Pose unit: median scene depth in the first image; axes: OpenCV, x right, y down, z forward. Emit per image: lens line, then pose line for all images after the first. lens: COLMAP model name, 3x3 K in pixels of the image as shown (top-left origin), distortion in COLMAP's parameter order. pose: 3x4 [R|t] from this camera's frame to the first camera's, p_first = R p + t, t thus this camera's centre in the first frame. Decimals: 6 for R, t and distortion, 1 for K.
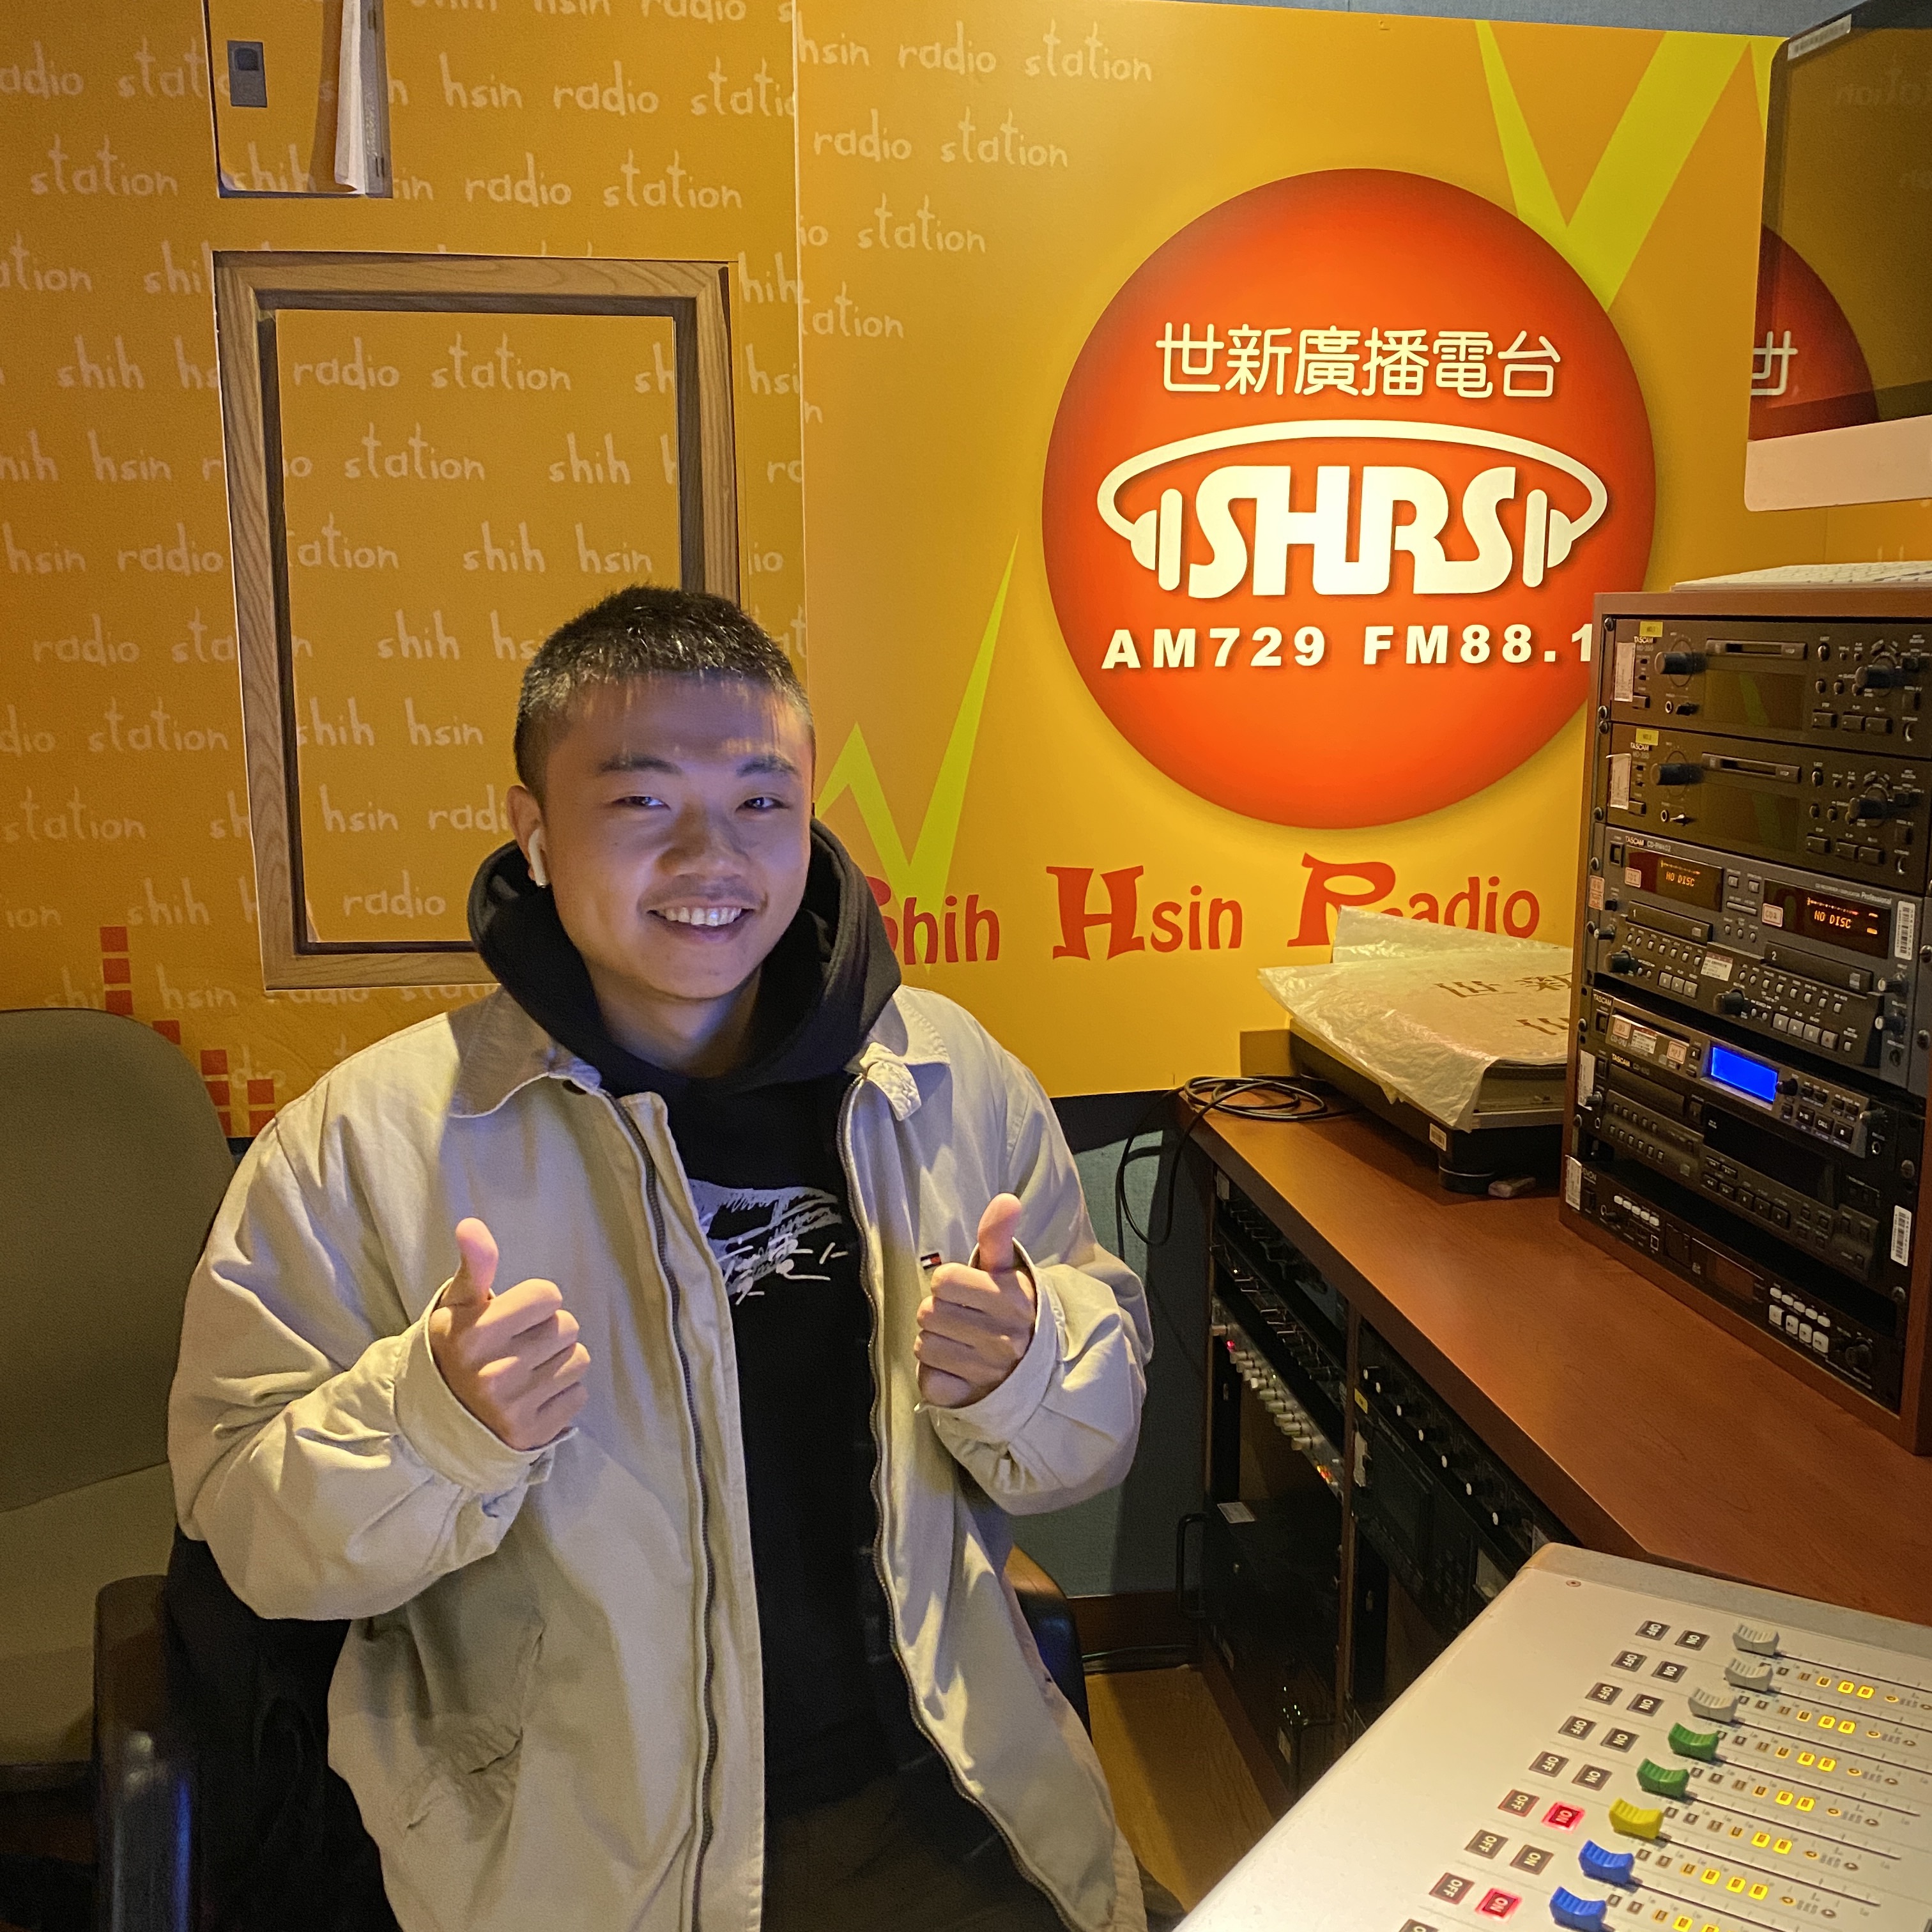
lens RADIAL K [[1976.1, 0, 952.1], [0, 1976.1, 958.0], [0, 0, 1]] dist [0.018537, 0.000000]
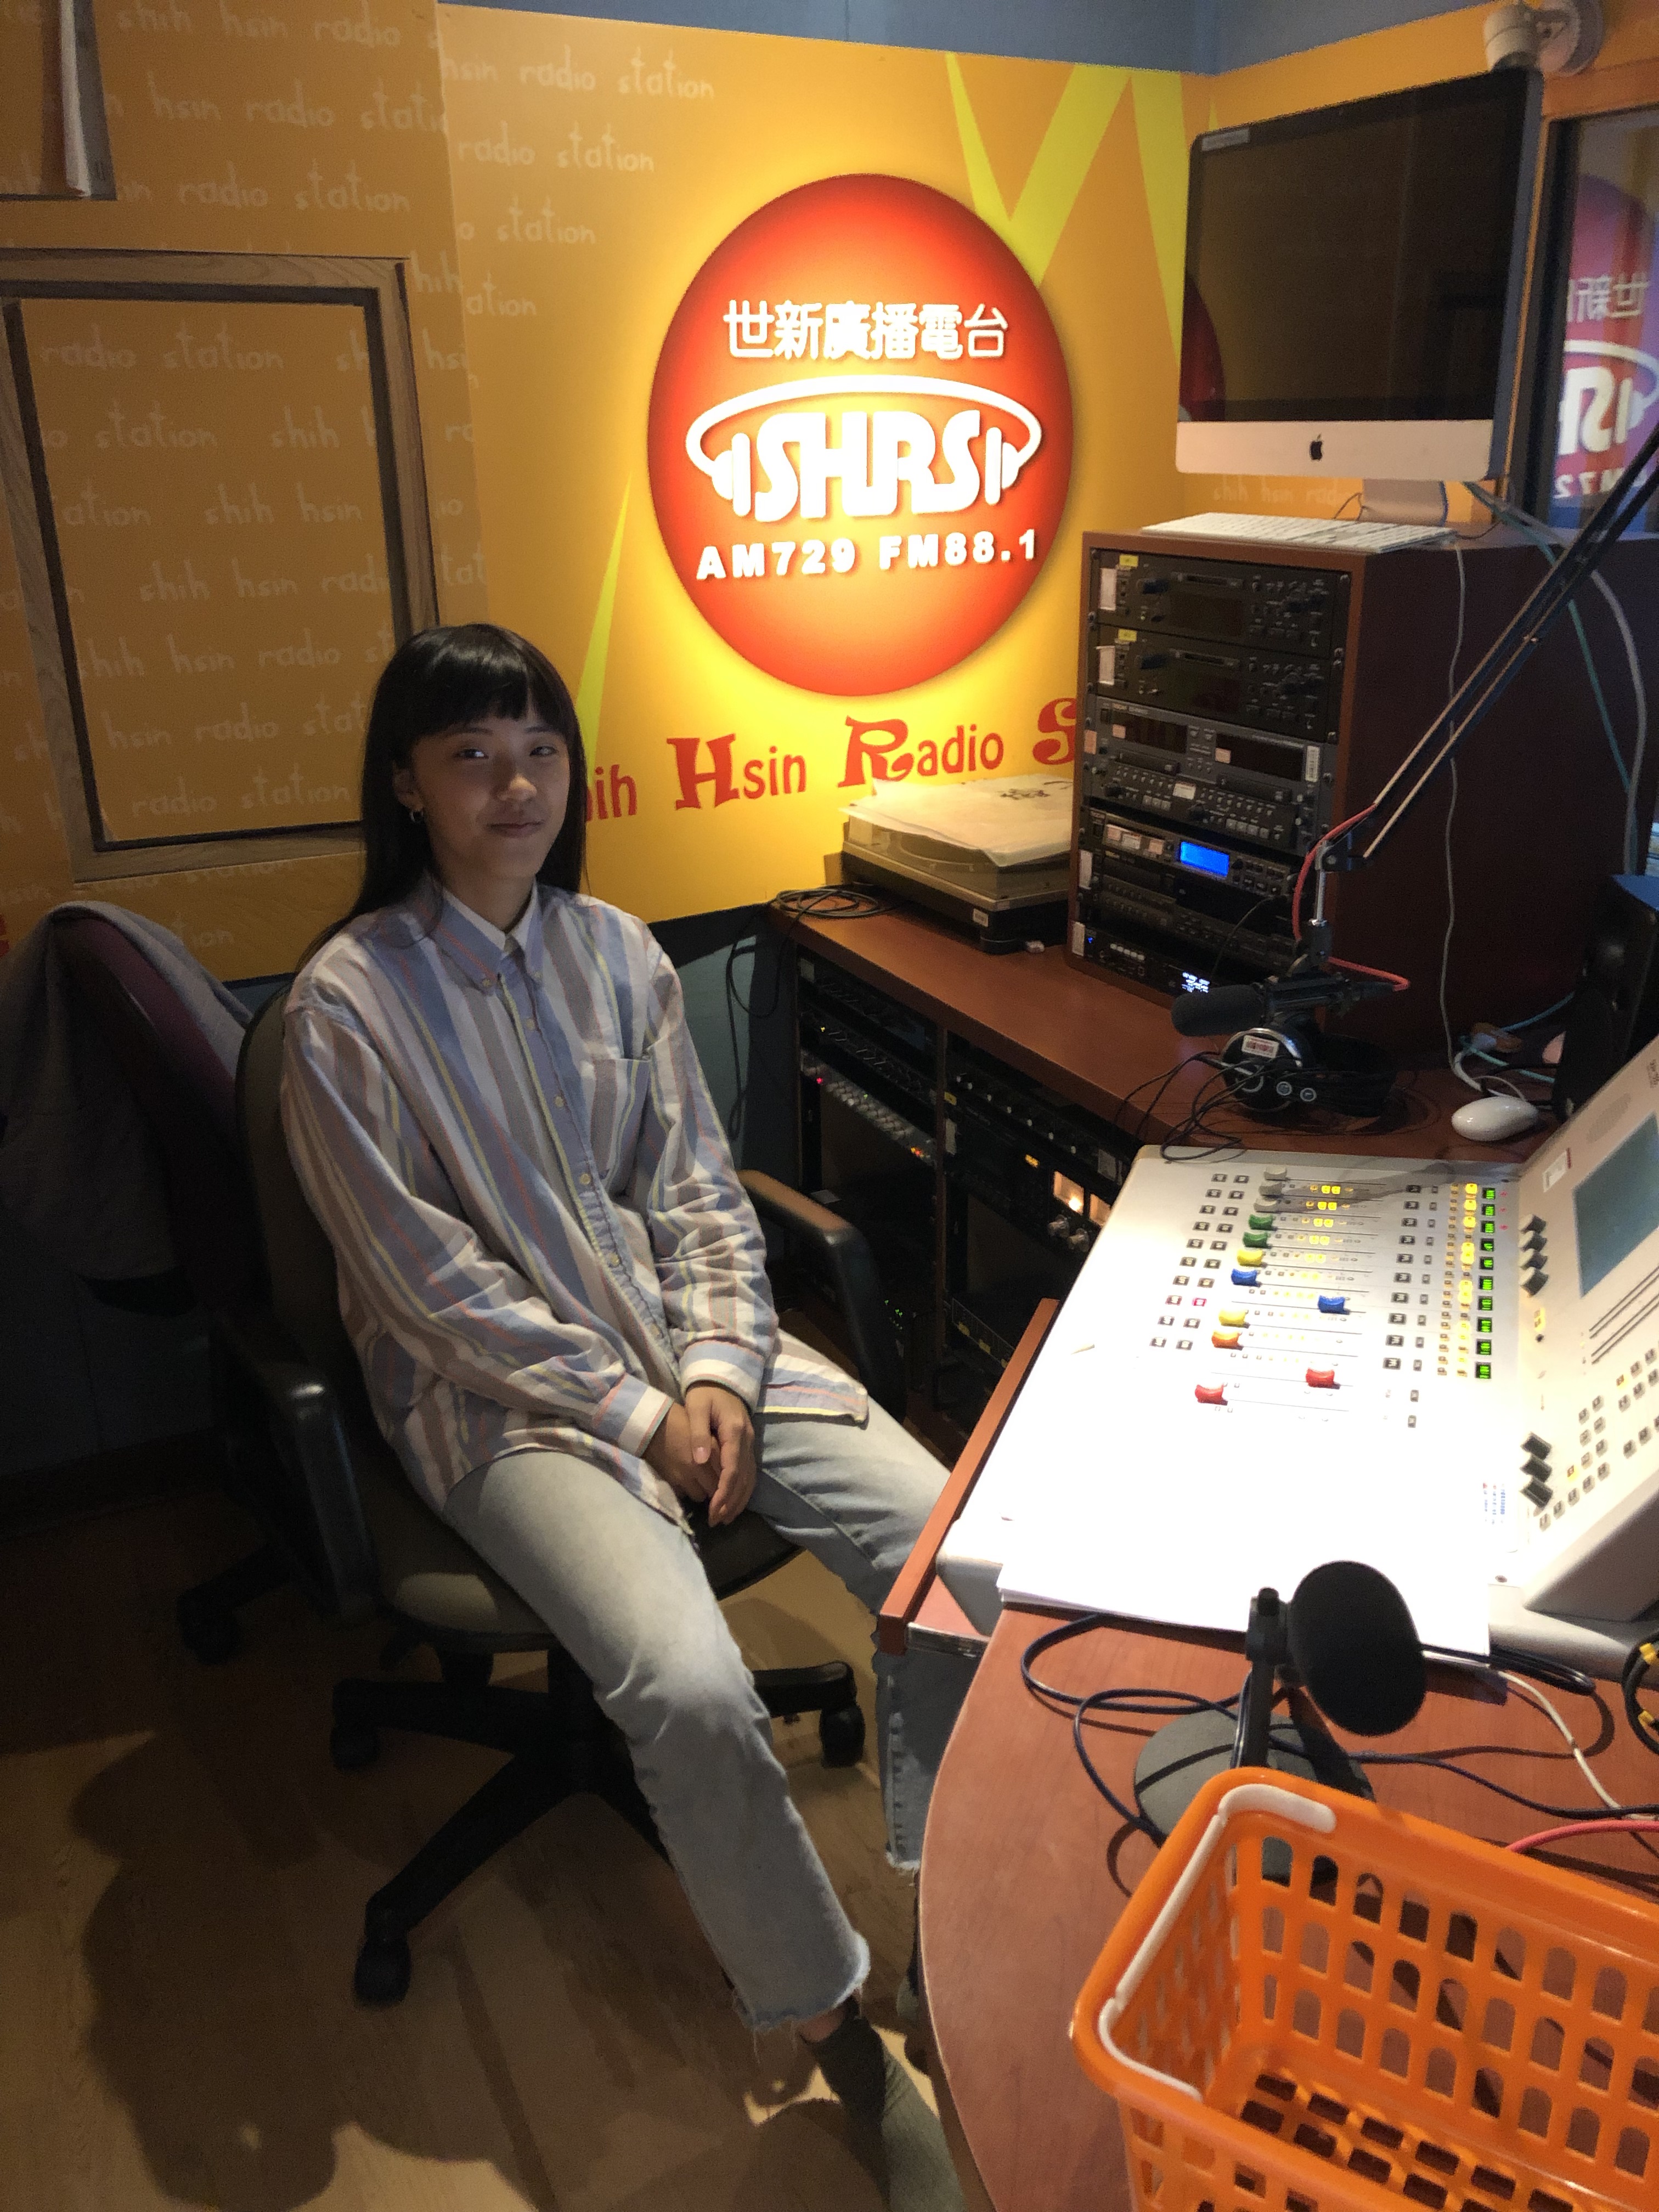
lens RADIAL K [[1792.5, 0, 848.0], [0, 1792.5, 1126.5], [0, 0, 1]] dist [0.034433, -0.028060]
pose [[0.951645, -0.124465, 0.280858, -0.230199], [0.067653, 0.976712, 0.203609, -0.033320], [-0.299659, -0.174762, 0.937903, -0.228288]]
